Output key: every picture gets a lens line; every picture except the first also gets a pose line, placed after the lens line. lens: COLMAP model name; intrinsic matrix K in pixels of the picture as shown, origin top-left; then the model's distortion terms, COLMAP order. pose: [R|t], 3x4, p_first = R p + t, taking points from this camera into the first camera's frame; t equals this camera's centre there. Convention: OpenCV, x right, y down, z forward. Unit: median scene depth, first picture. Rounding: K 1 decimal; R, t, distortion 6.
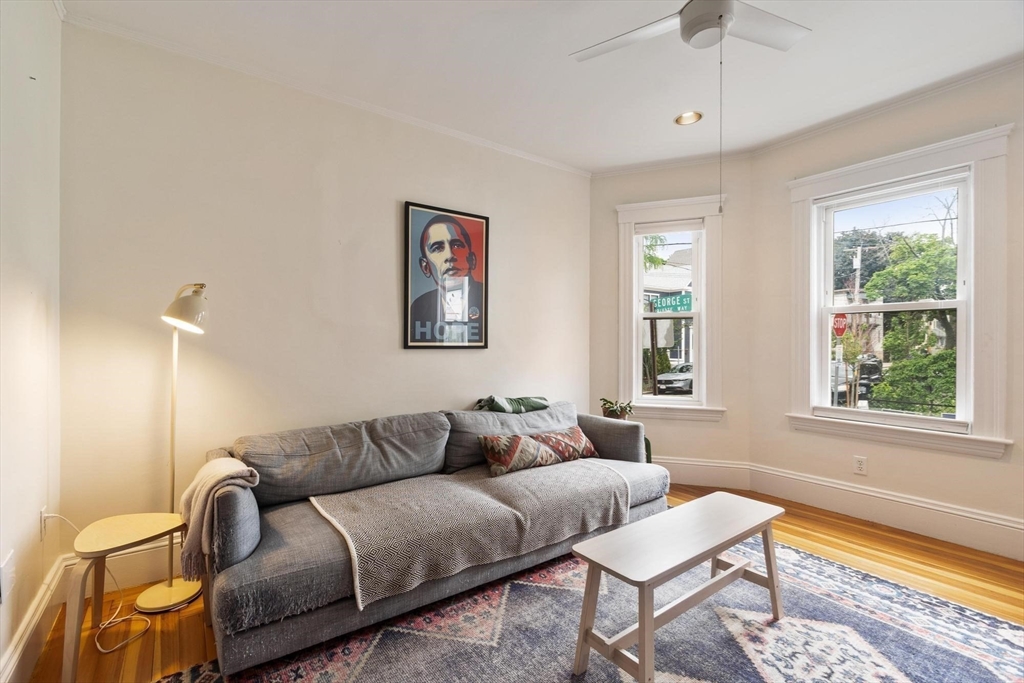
lens RADIAL K [[451.5, 0, 511.0], [0, 451.5, 343.6], [0, 0, 1]] dist [0.001500, 0.000495]
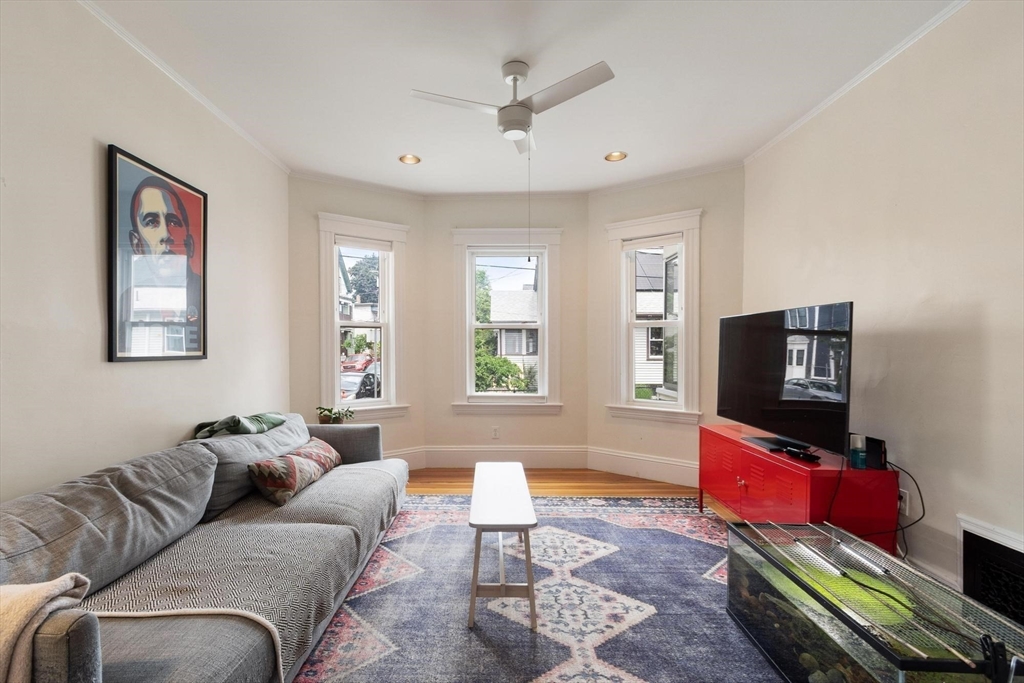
lens RADIAL K [[451.5, 0, 497.6], [0, 451.5, 349.1], [0, 0, 1]] dist [0.001500, 0.000495]
pose [[0.585996, -0.004151, 0.810303, -0.442368], [0.001715, 0.999991, 0.003882, -0.009425], [-0.810312, -0.000885, 0.585998, 0.130632]]
